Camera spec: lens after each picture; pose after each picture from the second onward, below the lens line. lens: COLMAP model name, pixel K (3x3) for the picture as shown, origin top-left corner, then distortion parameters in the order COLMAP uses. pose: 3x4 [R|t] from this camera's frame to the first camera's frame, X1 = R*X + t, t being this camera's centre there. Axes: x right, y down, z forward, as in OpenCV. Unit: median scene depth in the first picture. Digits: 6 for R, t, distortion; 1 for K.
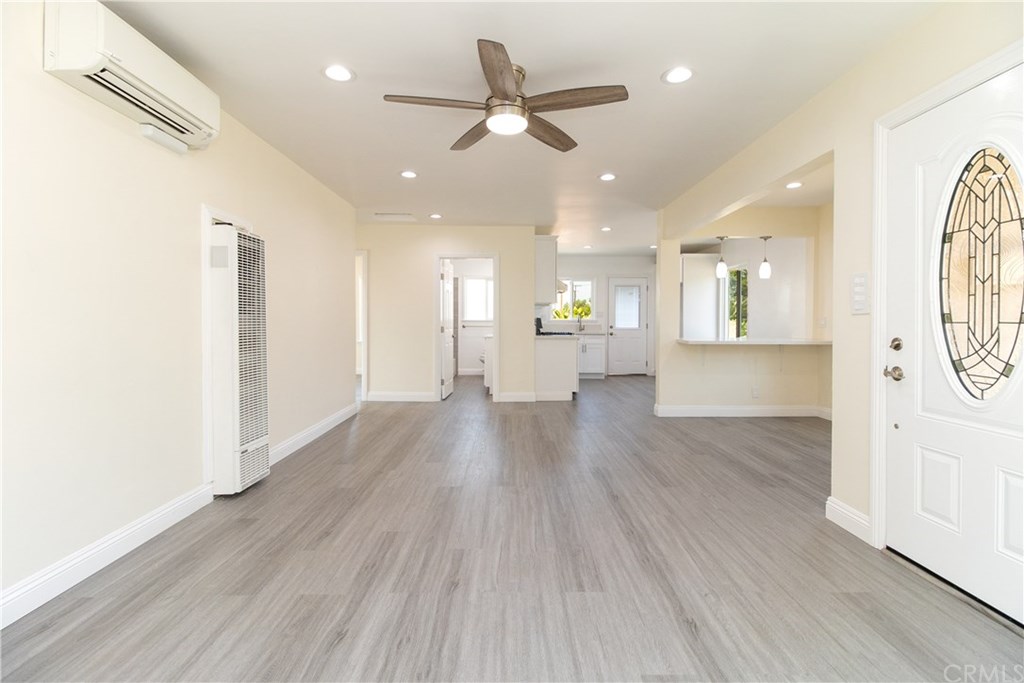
lens RADIAL K [[470.4, 0, 517.4], [0, 470.4, 325.9], [0, 0, 1]] dist [0.021639, -0.016175]
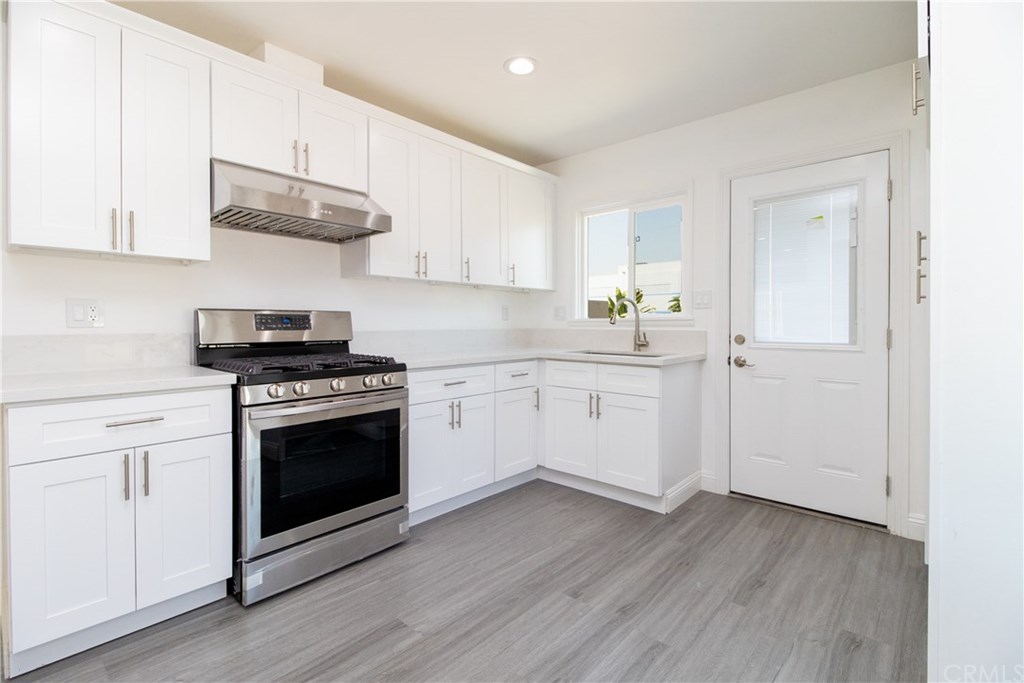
lens RADIAL K [[470.4, 0, 517.4], [0, 470.4, 325.9], [0, 0, 1]] dist [0.021639, -0.016175]
pose [[0.738667, -0.000038, -0.674071, 1.041593], [-0.002185, 0.999995, -0.002450, -0.018457], [0.674067, 0.003282, 0.738663, 2.353193]]
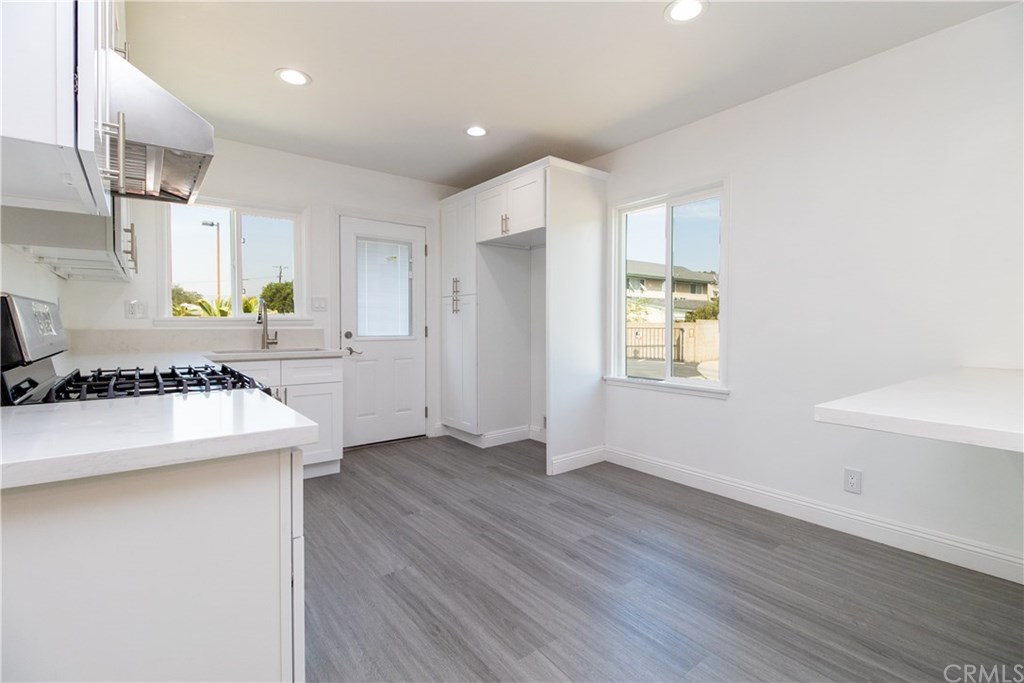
lens RADIAL K [[470.4, 0, 517.4], [0, 470.4, 325.9], [0, 0, 1]] dist [0.021639, -0.016175]
pose [[0.796118, -0.004488, 0.605124, 0.228610], [0.007090, 0.999973, -0.001912, -0.013127], [-0.605099, 0.005812, 0.796129, 2.003181]]
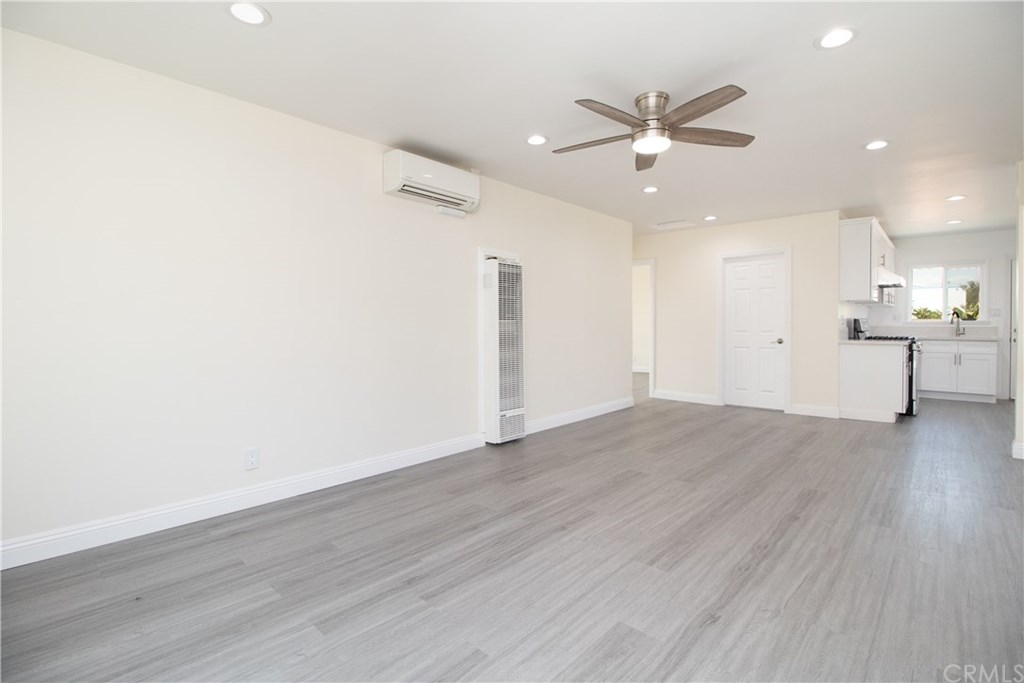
lens RADIAL K [[479.0, 0, 521.6], [0, 479.0, 329.2], [0, 0, 1]] dist [0.002008, -0.017061]
pose [[0.733759, 0.002443, -0.679405, 0.470174], [-0.001478, 0.999997, 0.002000, 0.000960], [0.679408, -0.000463, 0.733760, -0.024619]]
